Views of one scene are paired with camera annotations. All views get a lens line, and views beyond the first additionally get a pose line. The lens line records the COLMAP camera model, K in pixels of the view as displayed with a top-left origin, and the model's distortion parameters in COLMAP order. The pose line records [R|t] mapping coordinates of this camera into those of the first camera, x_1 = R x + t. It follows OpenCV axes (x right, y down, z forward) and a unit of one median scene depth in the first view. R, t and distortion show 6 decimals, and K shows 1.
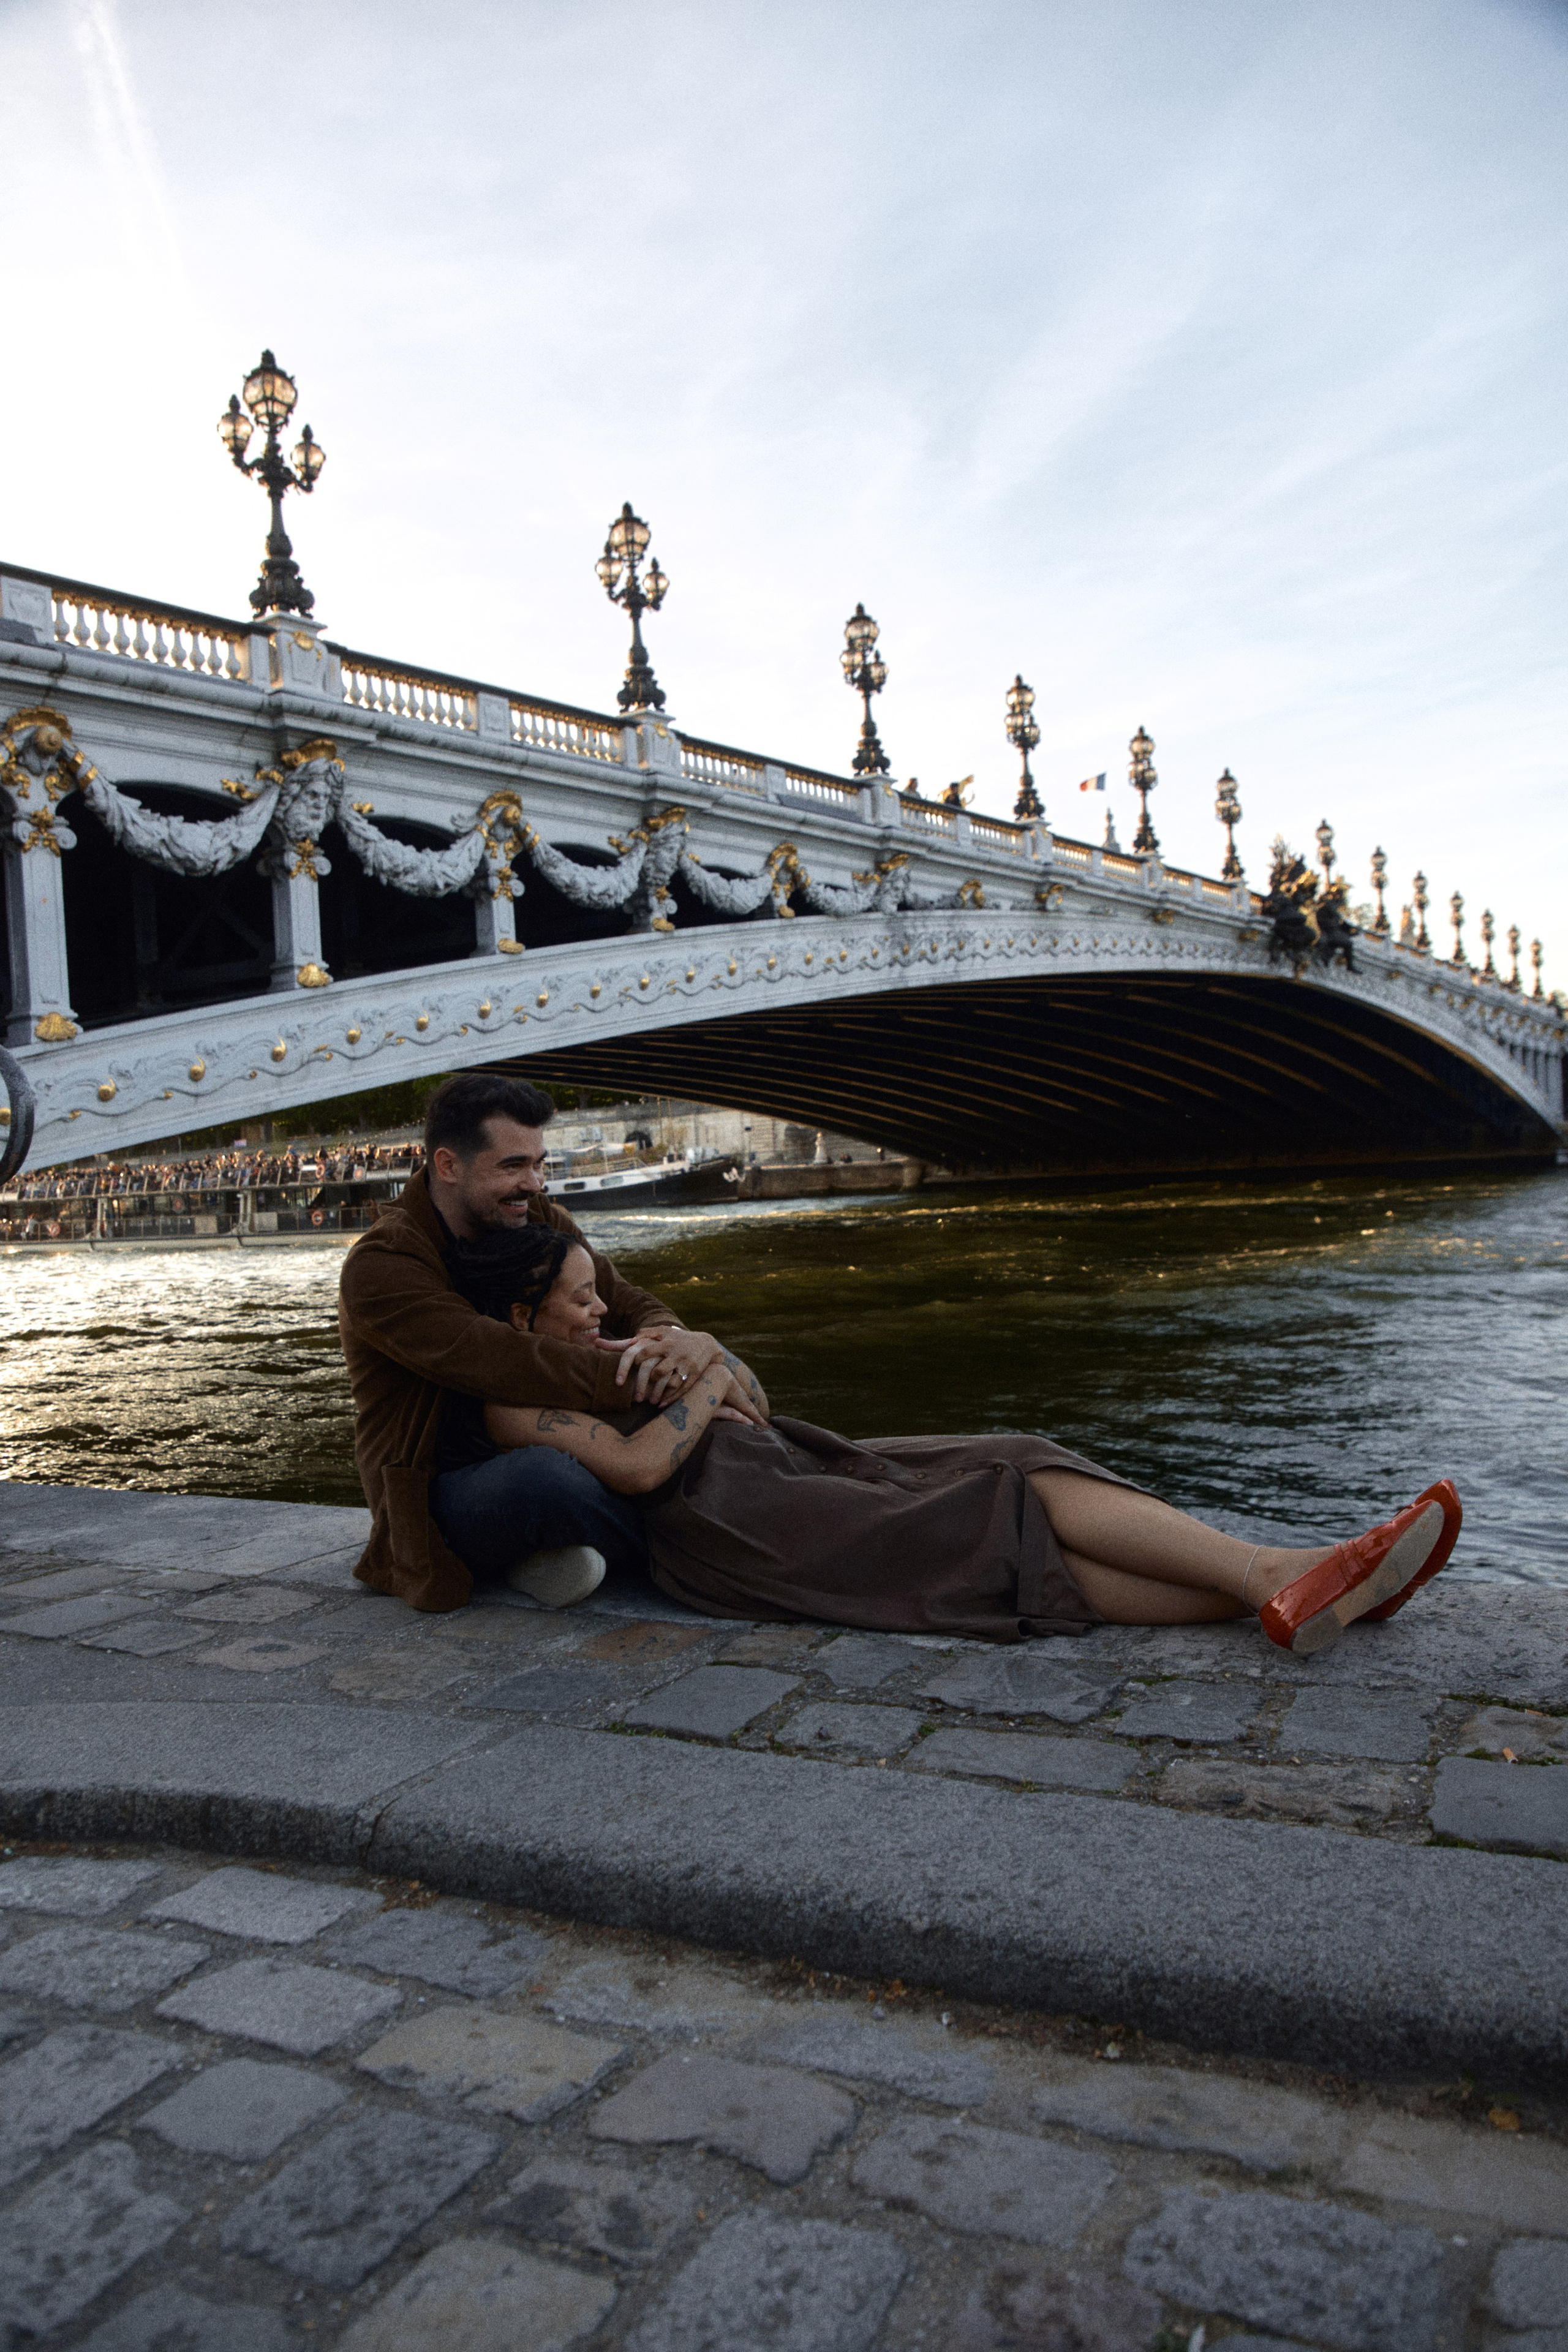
lens RADIAL K [[1685.2, 0, 784.0], [0, 1685.2, 1176.0], [0, 0, 1]] dist [-0.046360, 0.000499]
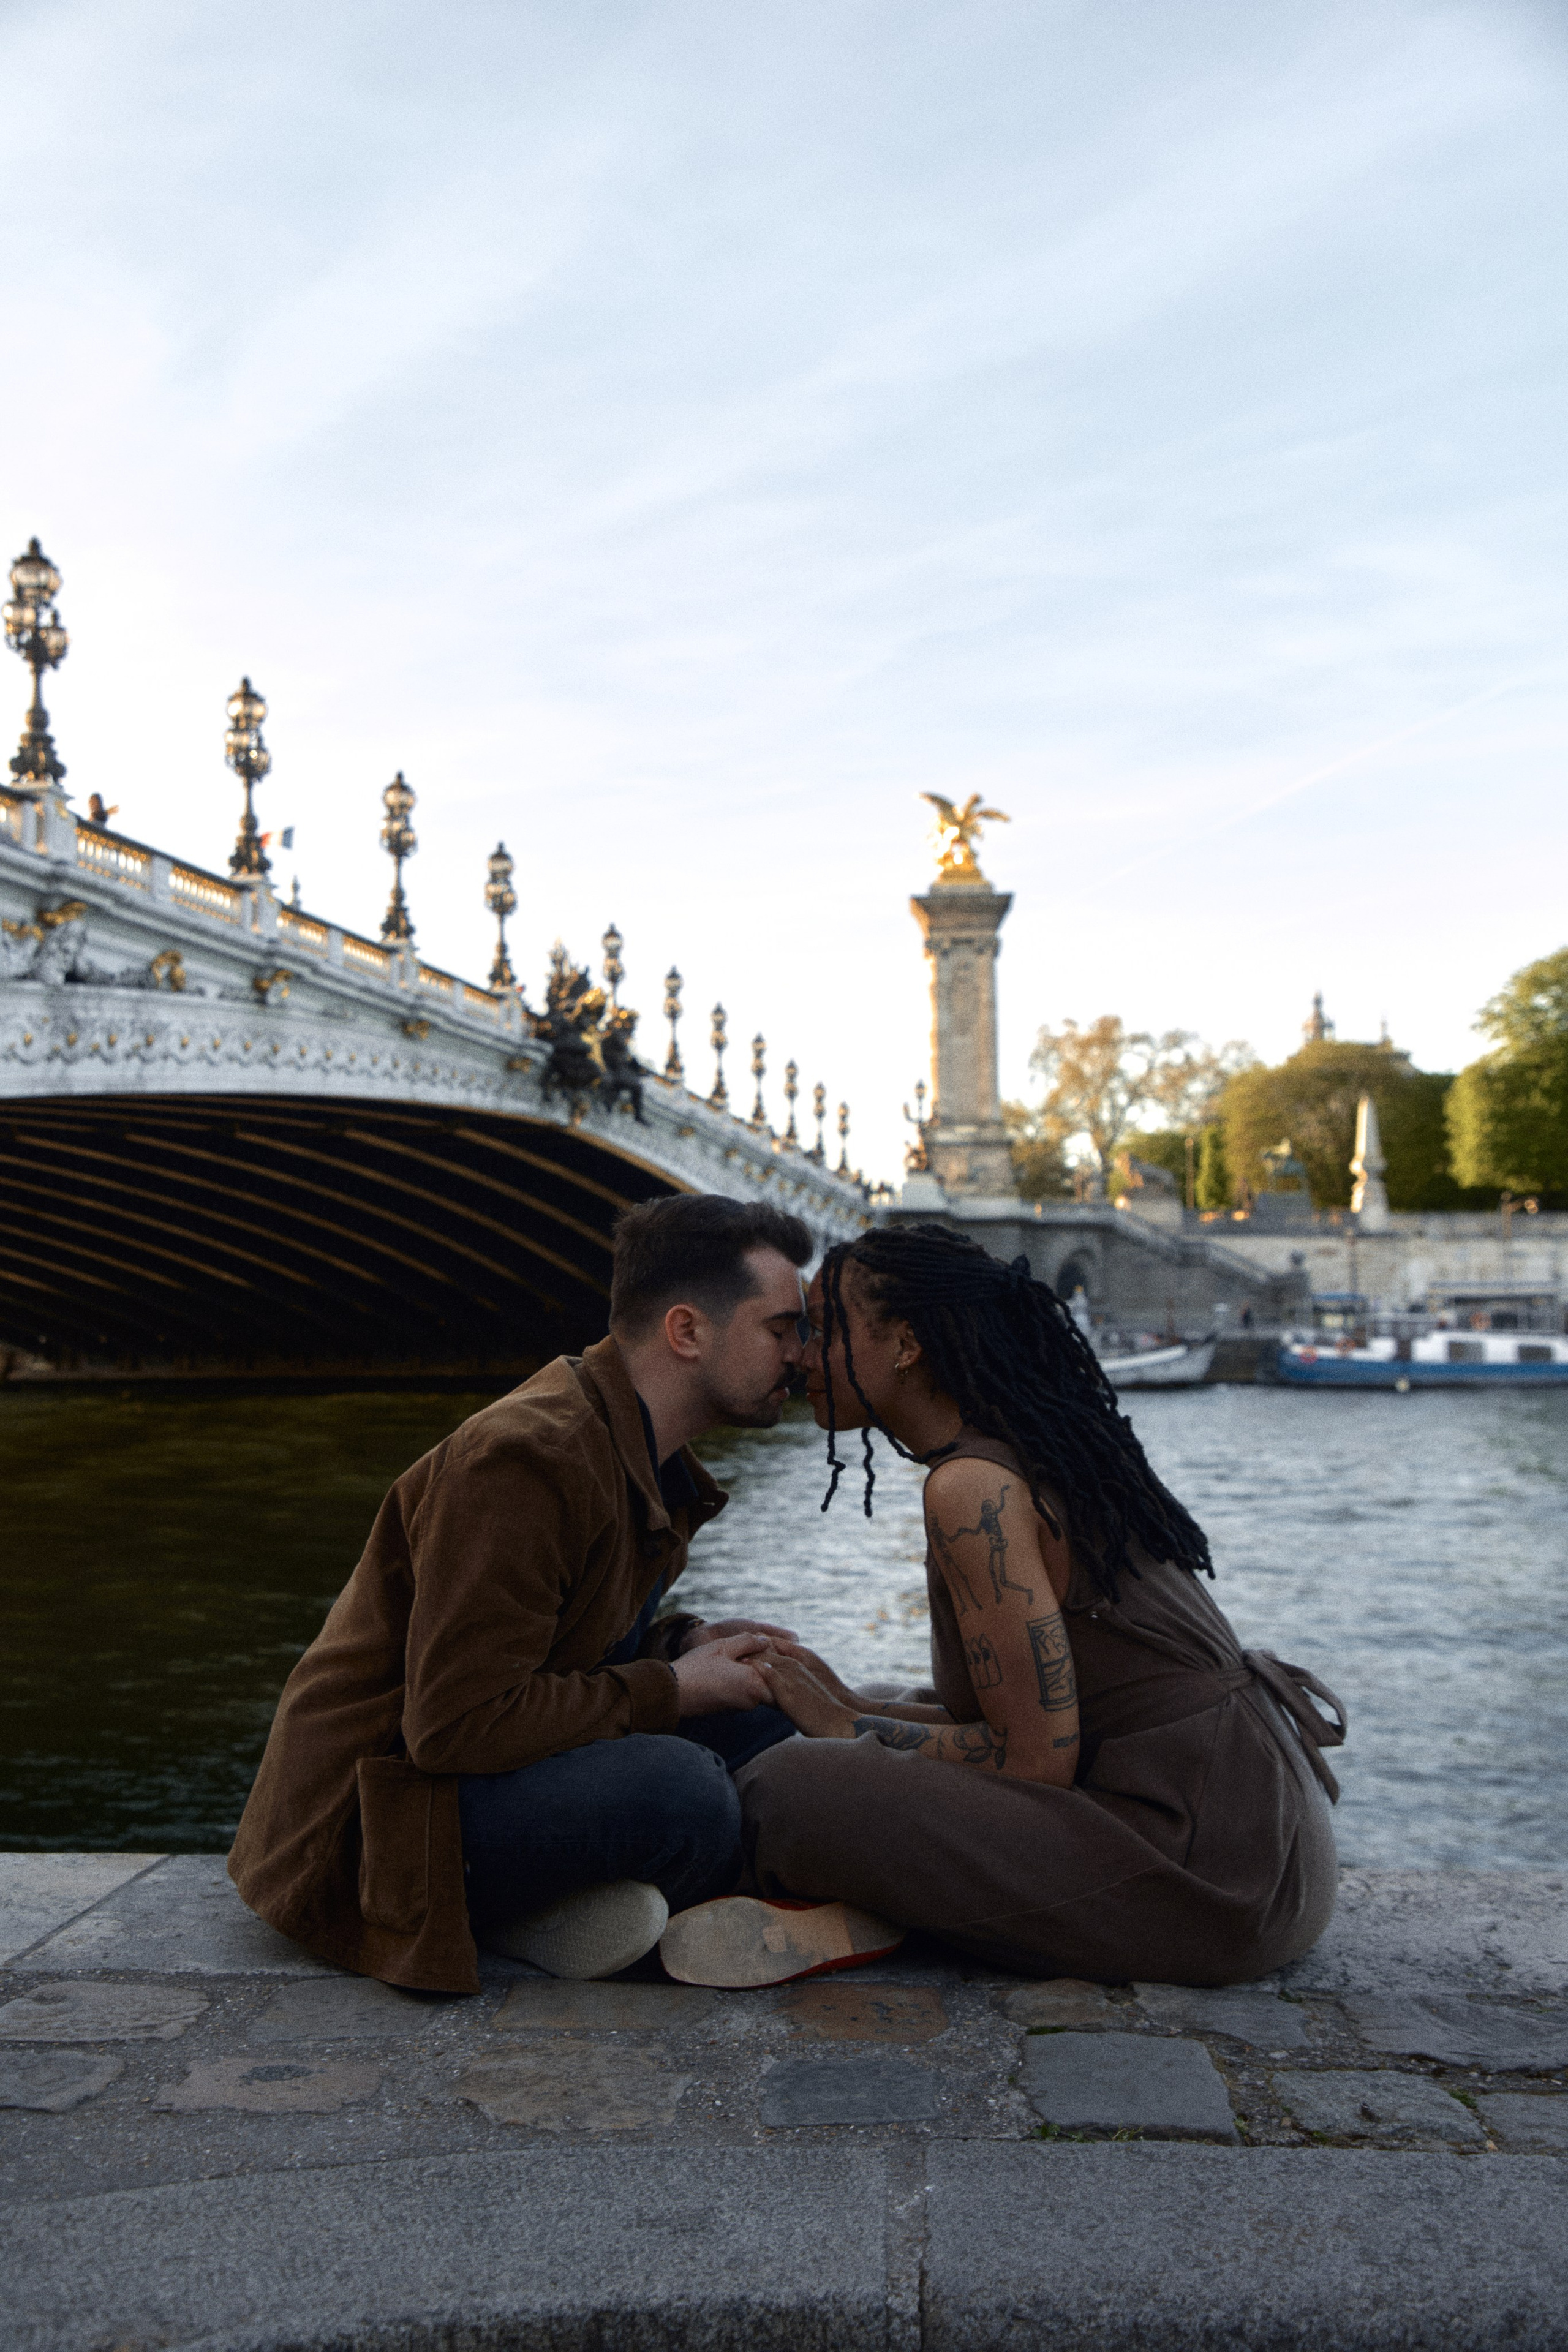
lens RADIAL K [[2312.7, 0, 784.0], [0, 2312.7, 1176.0], [0, 0, 1]] dist [0.056378, 0.011764]
pose [[0.915163, 0.072907, 0.396436, -0.036507], [-0.037718, 0.994680, -0.095858, 0.002682], [-0.401315, 0.072773, 0.913044, 0.010231]]
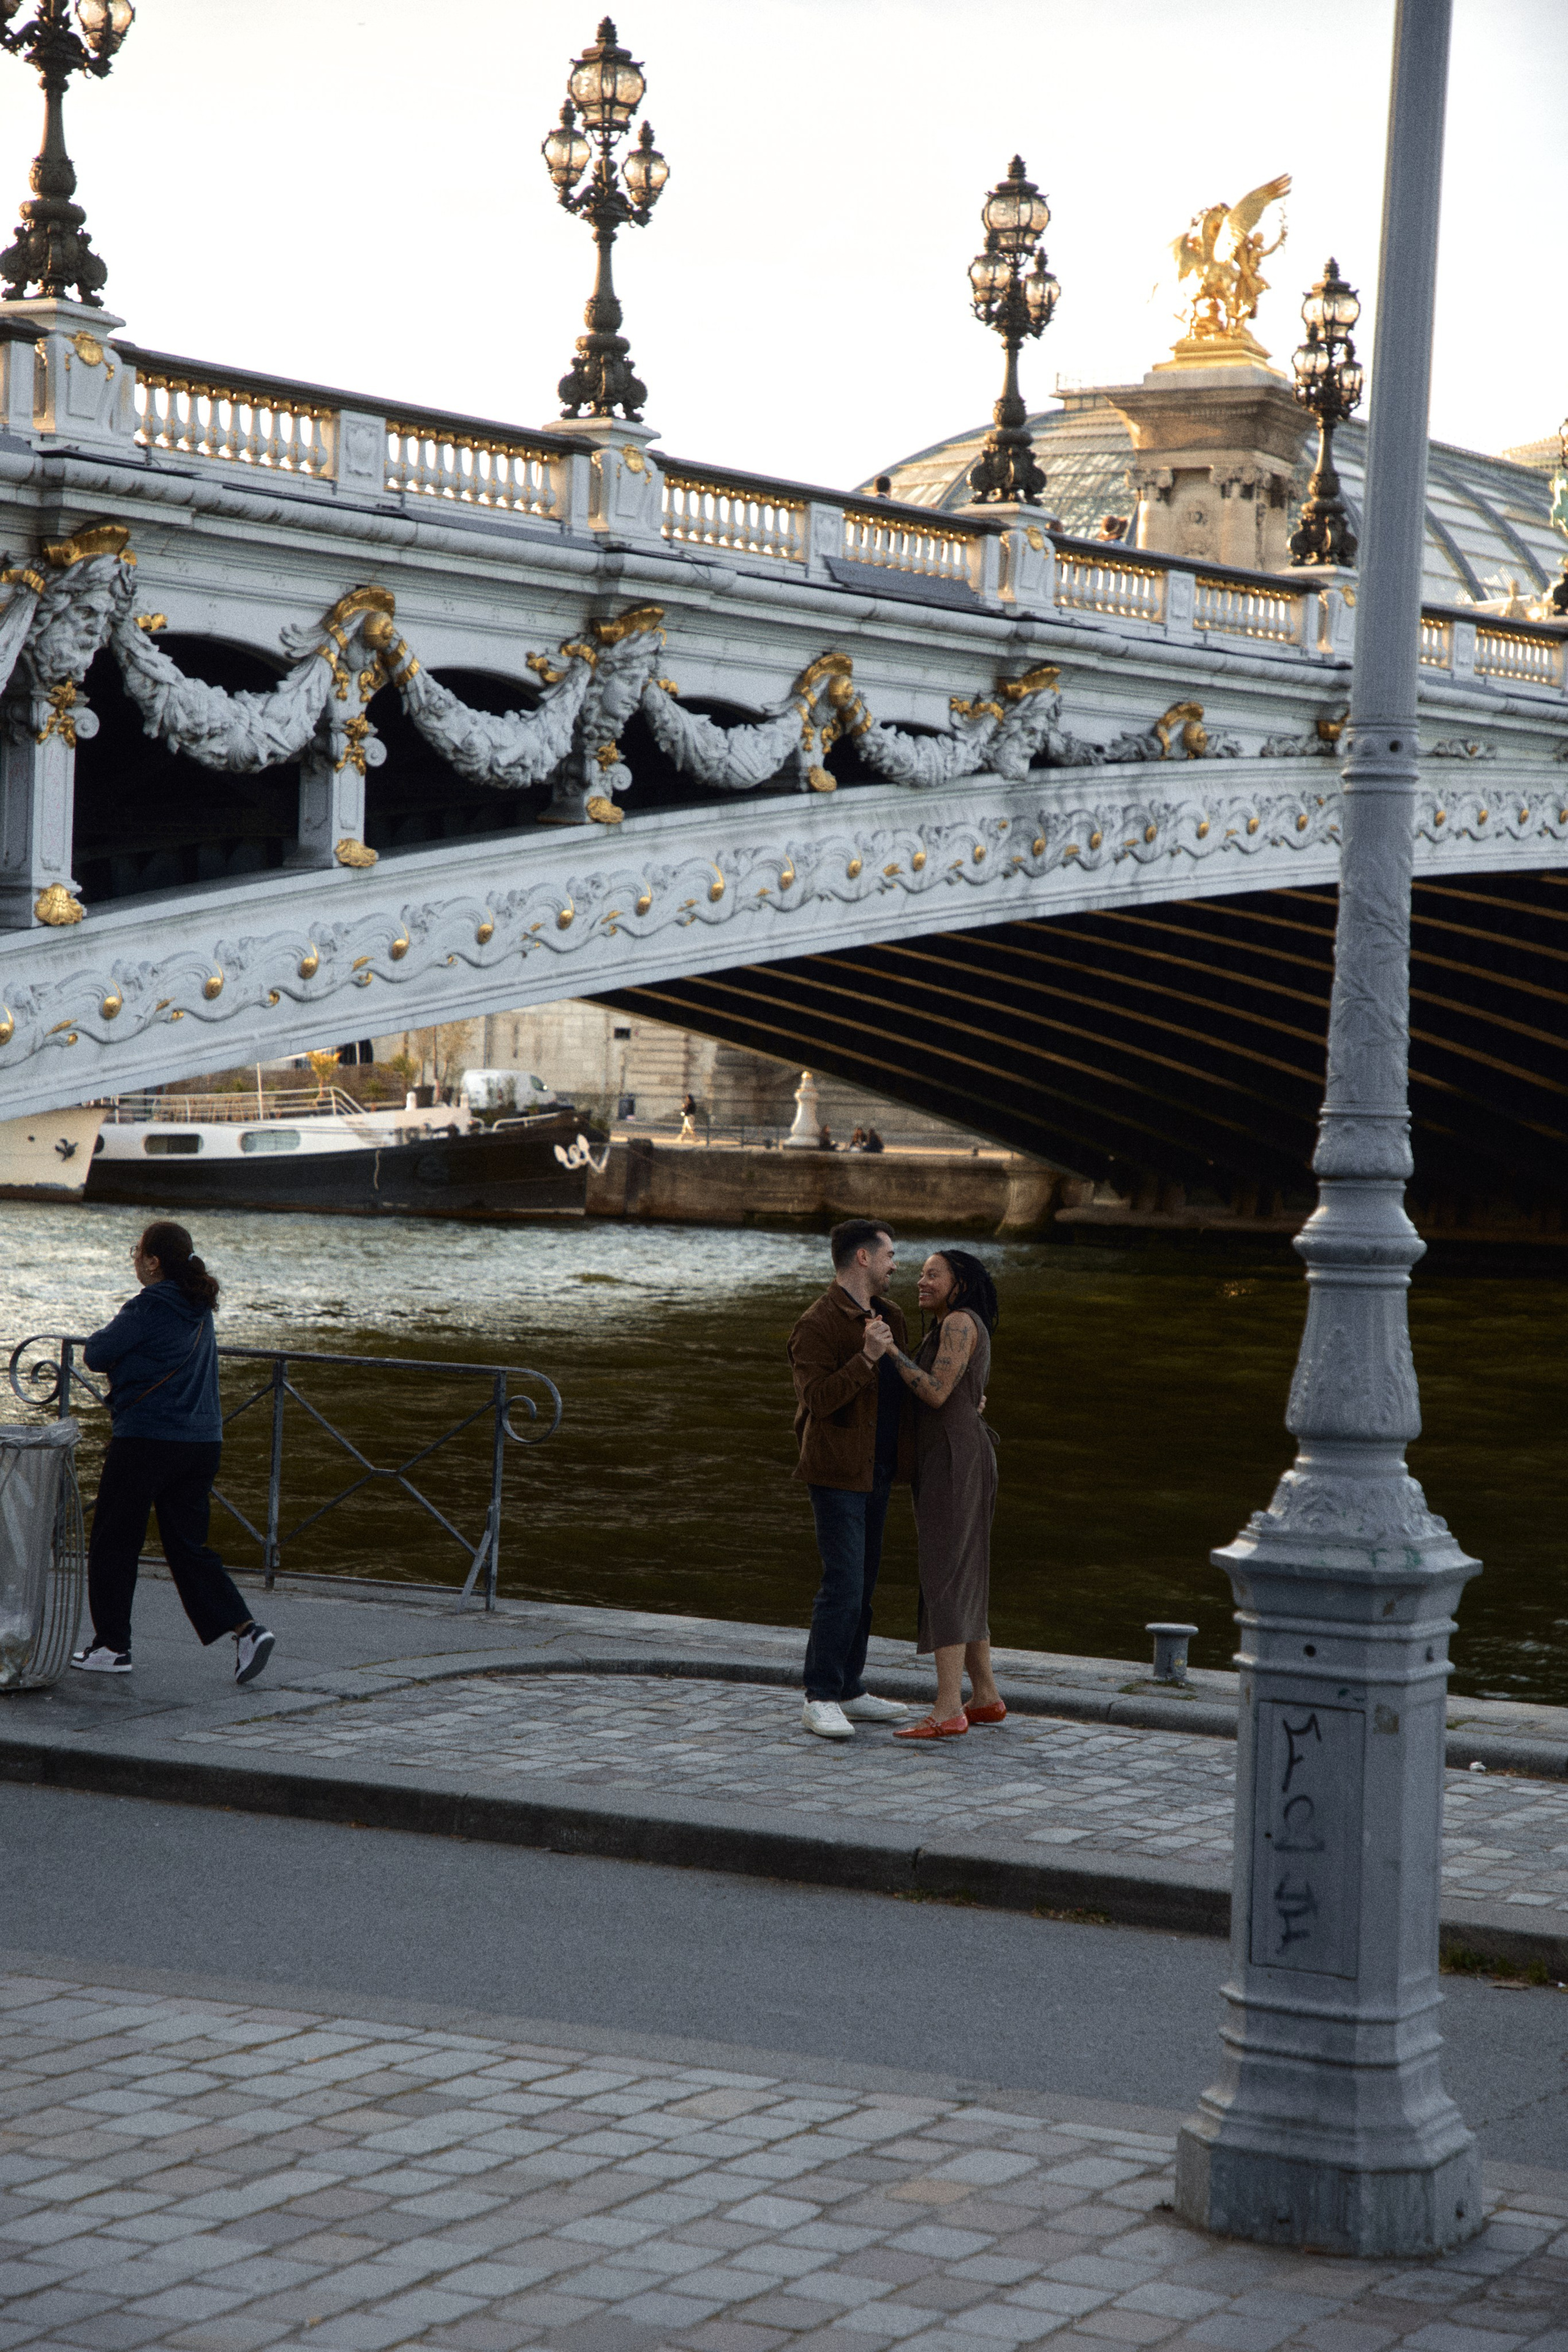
lens RADIAL K [[4761.8, 0, 784.0], [0, 4761.8, 1176.0], [0, 0, 1]] dist [0.333682, 0.270923]
pose [[0.995238, 0.094629, 0.023399, -0.031901], [-0.094860, 0.995450, 0.008967, -0.040092], [-0.022444, -0.011144, 0.999686, -0.490540]]
